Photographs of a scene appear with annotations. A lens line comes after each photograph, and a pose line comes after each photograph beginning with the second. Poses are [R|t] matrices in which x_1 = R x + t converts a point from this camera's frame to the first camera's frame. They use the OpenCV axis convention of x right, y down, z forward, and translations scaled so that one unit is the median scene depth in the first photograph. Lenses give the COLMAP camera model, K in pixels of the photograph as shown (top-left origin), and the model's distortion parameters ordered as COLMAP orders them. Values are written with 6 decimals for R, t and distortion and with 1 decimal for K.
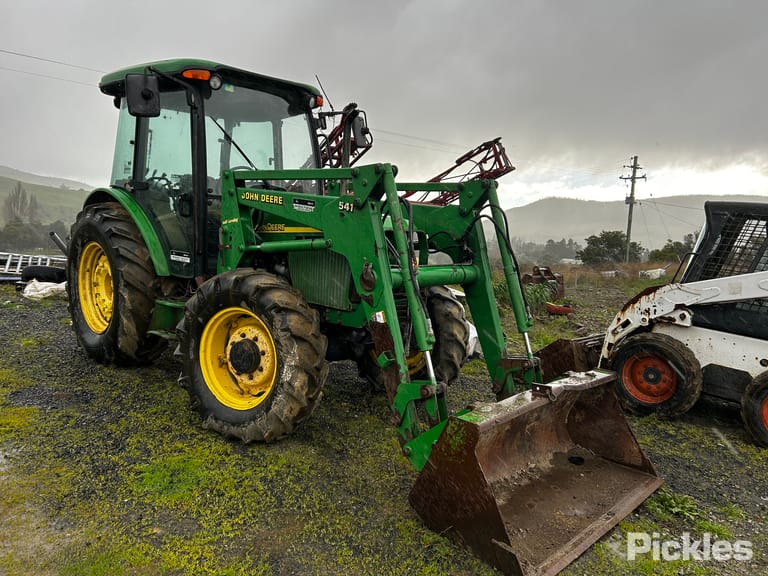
lens RADIAL K [[578.8, 0, 384.4], [0, 578.8, 292.8], [0, 0, 1]] dist [0.059982, -0.062613]
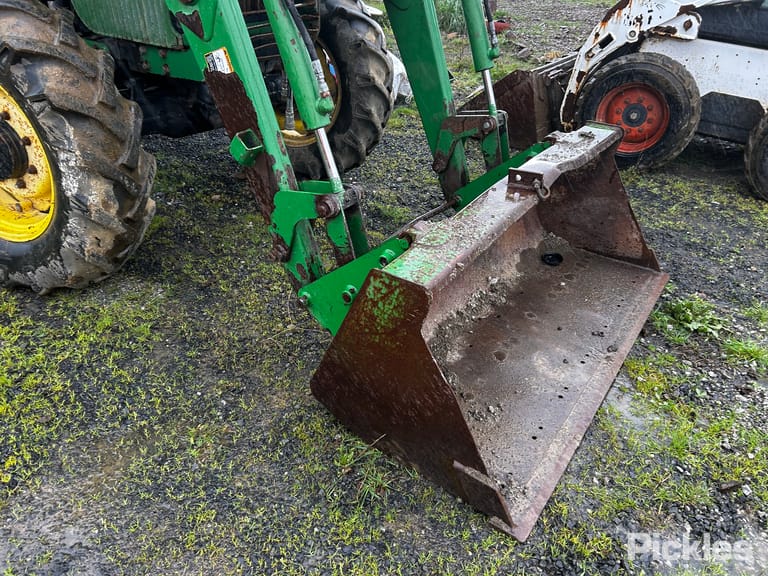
lens RADIAL K [[578.8, 0, 384.4], [0, 578.8, 292.8], [0, 0, 1]] dist [0.059982, -0.062613]
pose [[0.988366, -0.106513, 0.108572, 0.049739], [0.049433, 0.900050, 0.432974, 0.009099], [-0.143838, -0.422570, 0.894844, 0.396757]]
